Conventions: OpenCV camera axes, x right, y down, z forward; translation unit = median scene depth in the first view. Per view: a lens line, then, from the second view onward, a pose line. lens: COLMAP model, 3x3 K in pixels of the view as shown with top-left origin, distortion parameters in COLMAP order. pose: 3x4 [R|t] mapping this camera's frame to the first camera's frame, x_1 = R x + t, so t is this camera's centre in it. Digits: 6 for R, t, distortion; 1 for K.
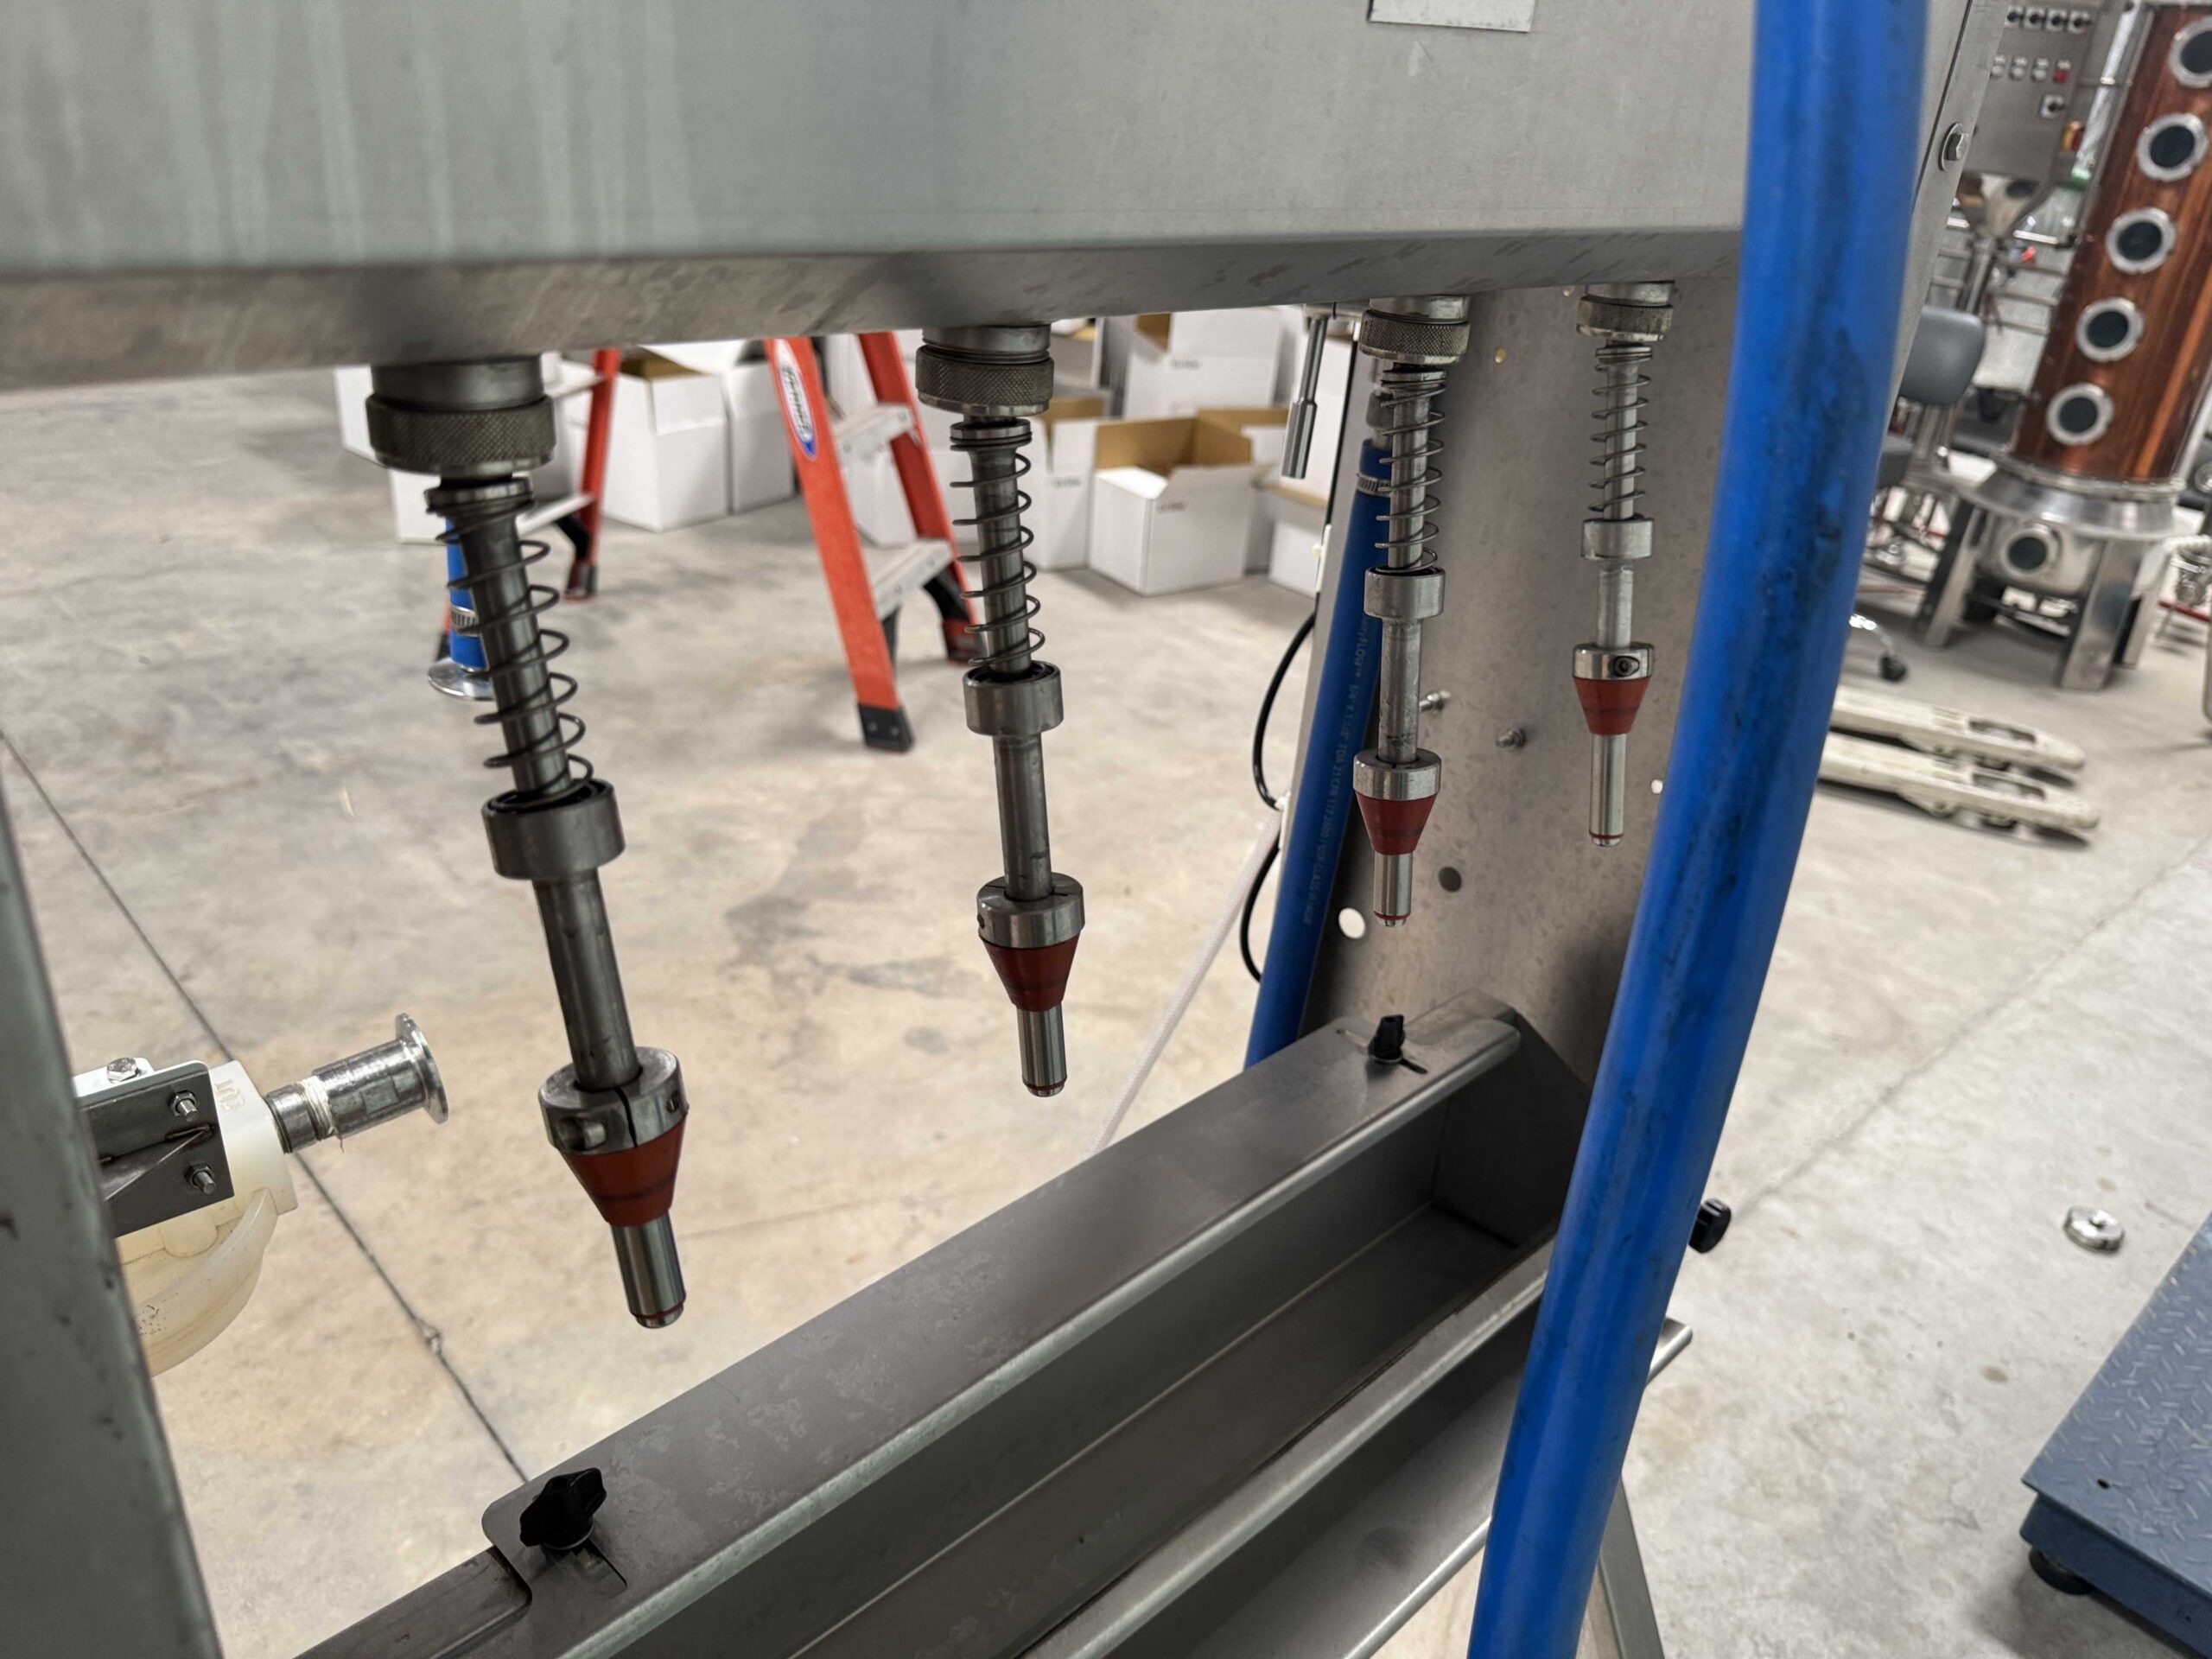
lens RADIAL K [[1577.2, 0, 1113.0], [0, 1577.2, 849.0], [0, 0, 1]] dist [0.020721, -0.041942]
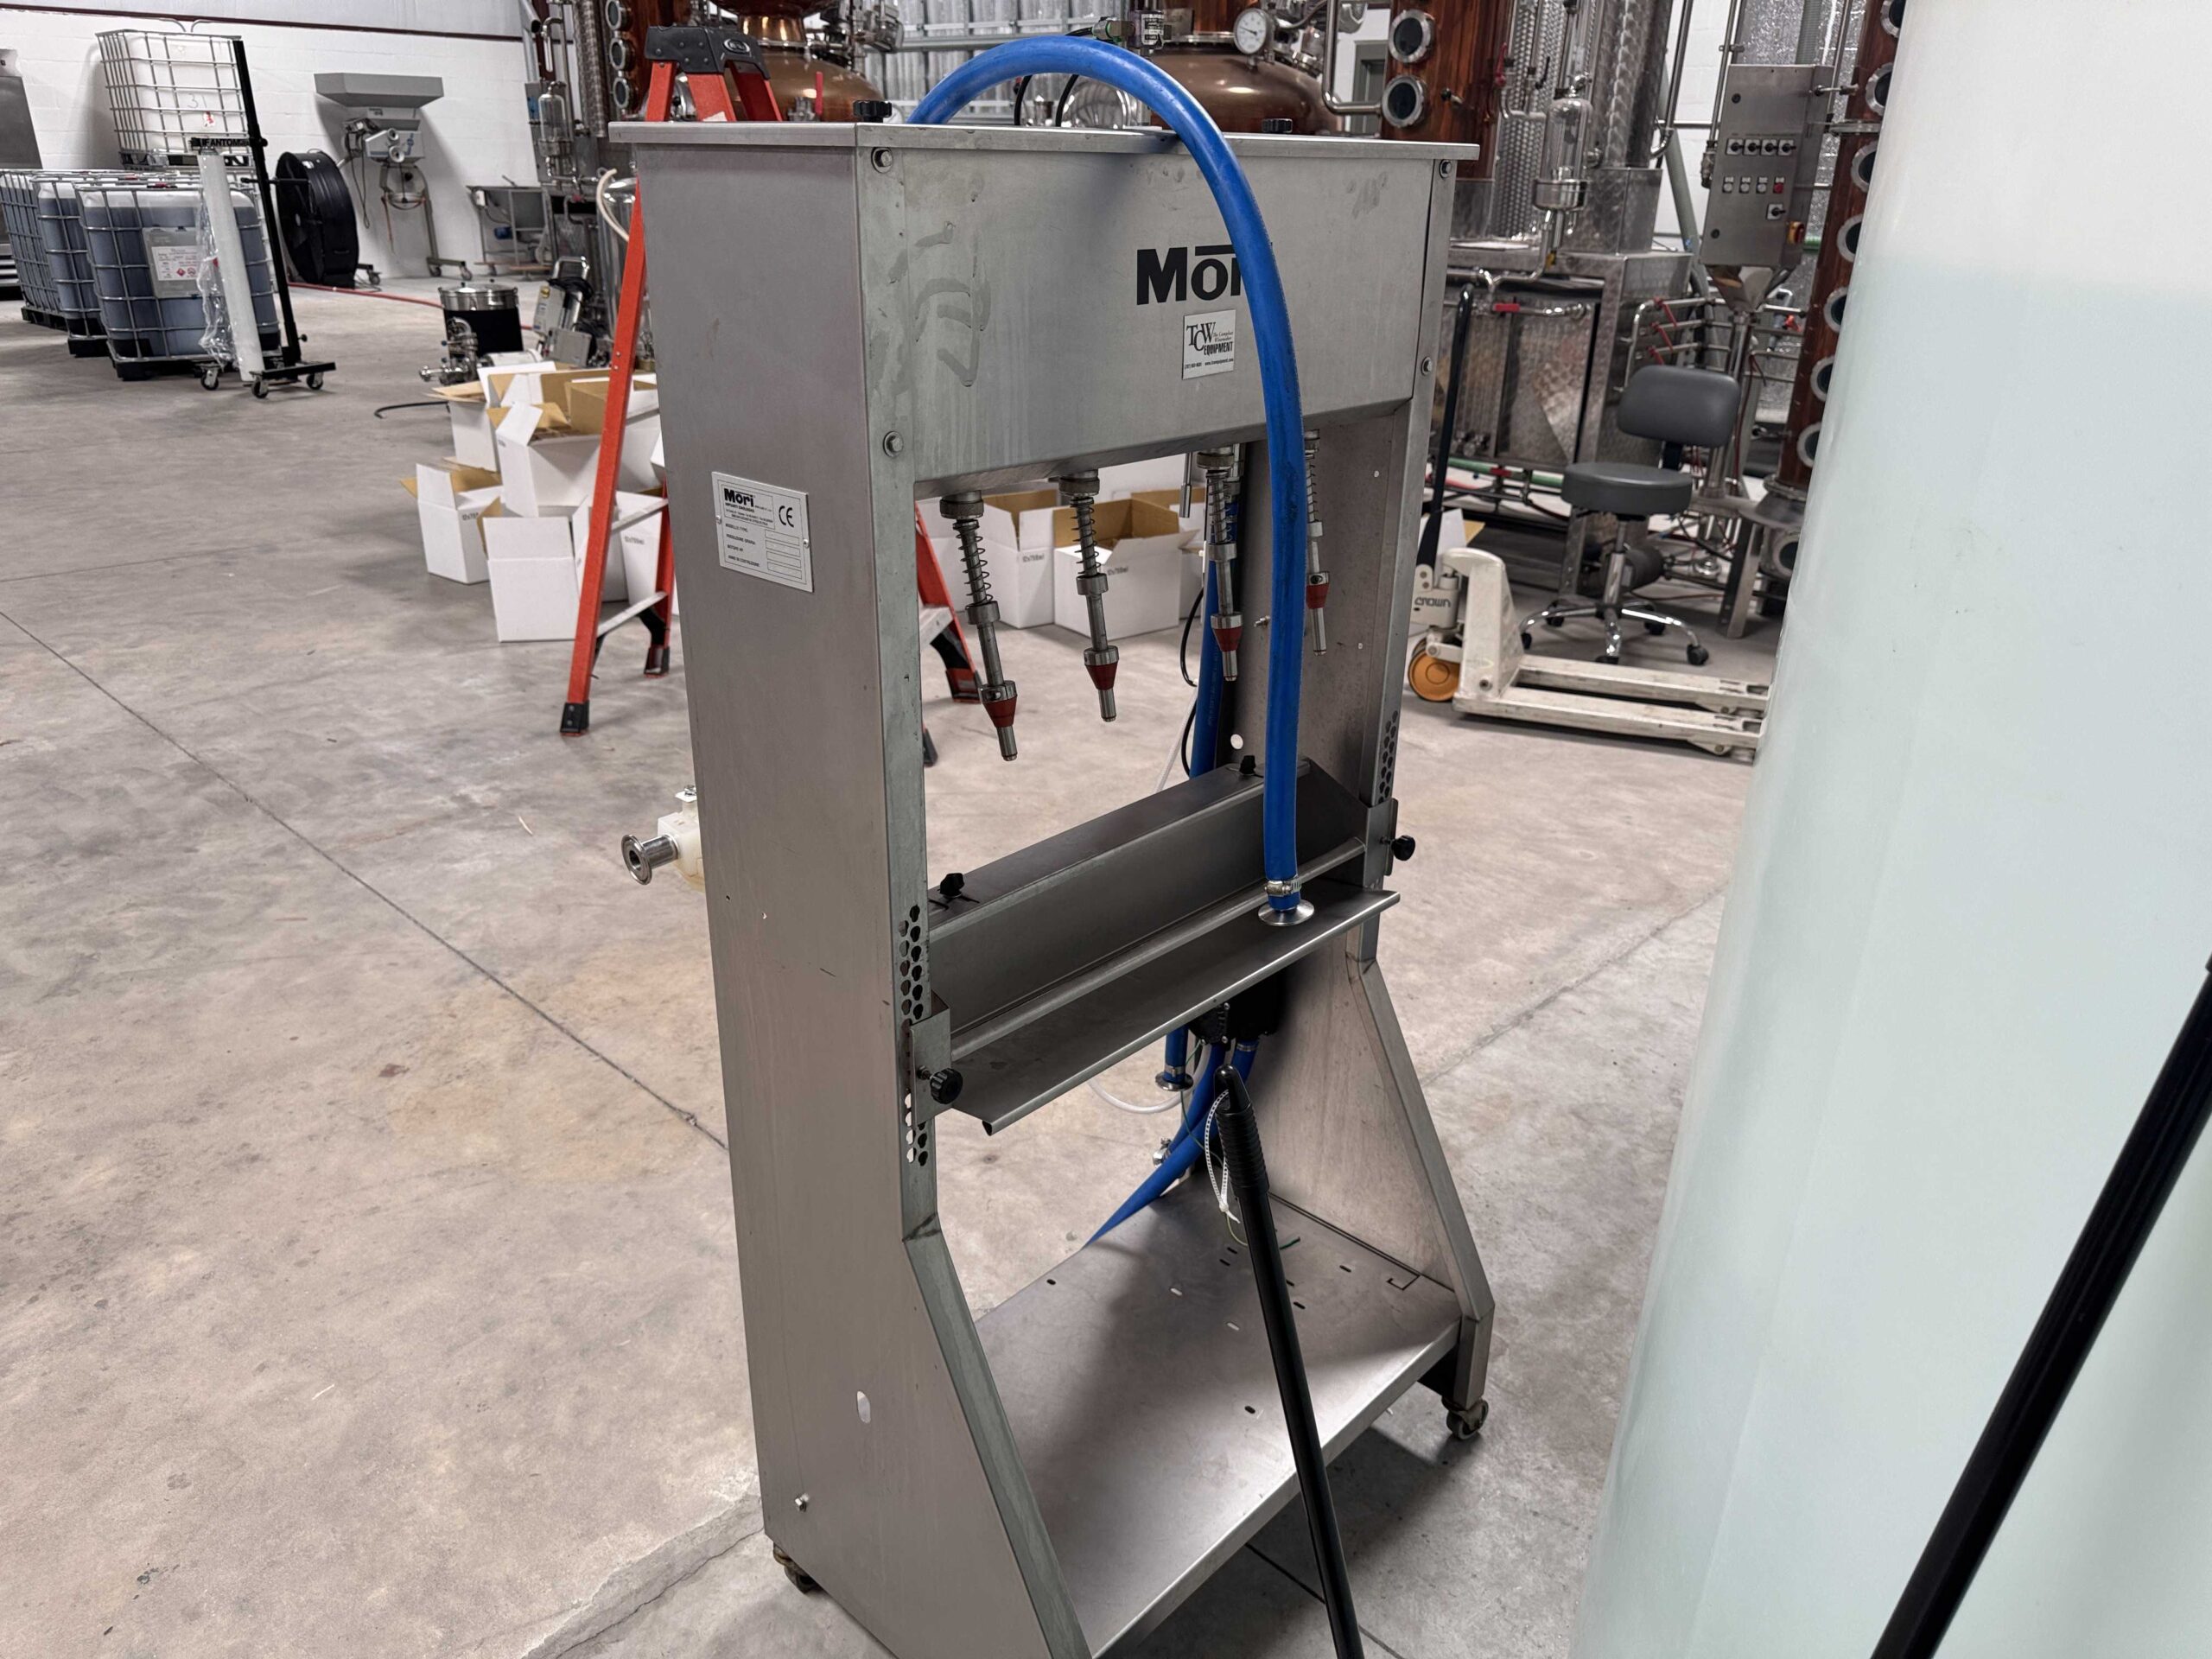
lens RADIAL K [[1577.2, 0, 1117.8], [0, 1577.2, 841.2], [0, 0, 1]] dist [0.020721, -0.041942]
pose [[0.996593, -0.077283, 0.028816, -0.025823], [0.078772, 0.995389, -0.054727, 0.108512], [-0.024453, 0.056810, 0.998085, -0.388763]]
